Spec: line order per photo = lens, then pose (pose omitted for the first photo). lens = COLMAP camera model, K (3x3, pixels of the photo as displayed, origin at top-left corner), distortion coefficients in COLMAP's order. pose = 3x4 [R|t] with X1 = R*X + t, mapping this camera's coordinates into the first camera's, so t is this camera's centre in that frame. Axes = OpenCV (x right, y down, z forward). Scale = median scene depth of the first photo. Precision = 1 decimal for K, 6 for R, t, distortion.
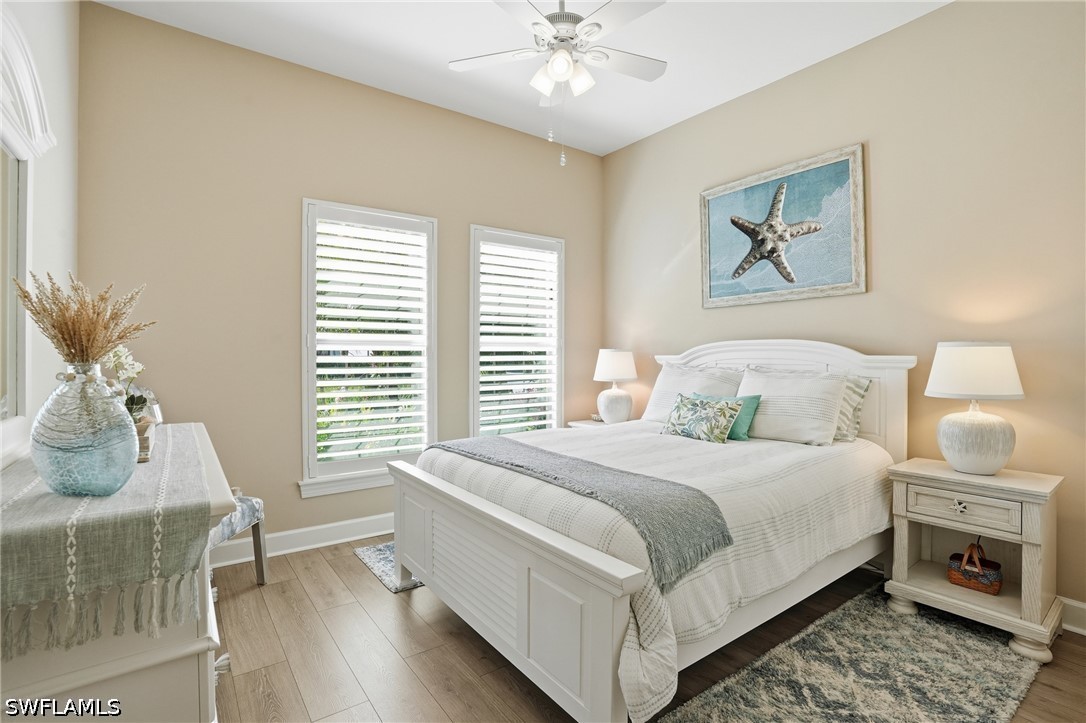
lens RADIAL K [[514.8, 0, 539.8], [0, 514.8, 363.6], [0, 0, 1]] dist [-0.038535, 0.001134]
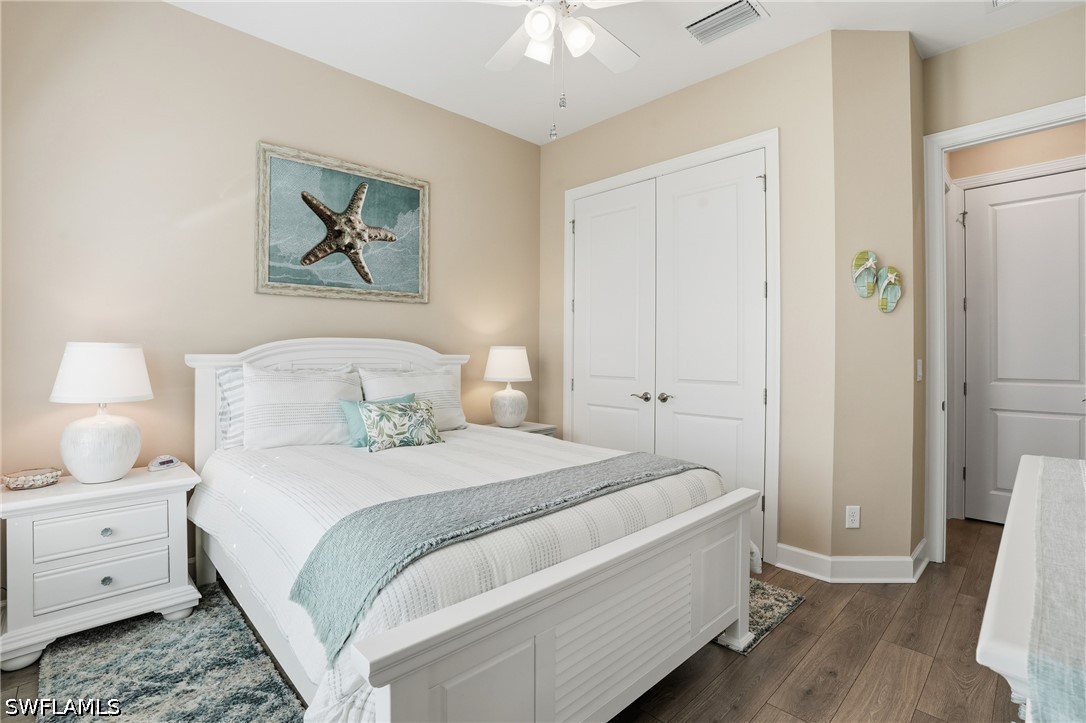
lens RADIAL K [[514.8, 0, 540.2], [0, 514.8, 350.6], [0, 0, 1]] dist [-0.038535, 0.001134]
pose [[-0.128650, 0.010751, 0.991632, -0.549834], [0.017911, 0.999803, -0.008516, -0.009338], [-0.991528, 0.016666, -0.128817, 0.775517]]
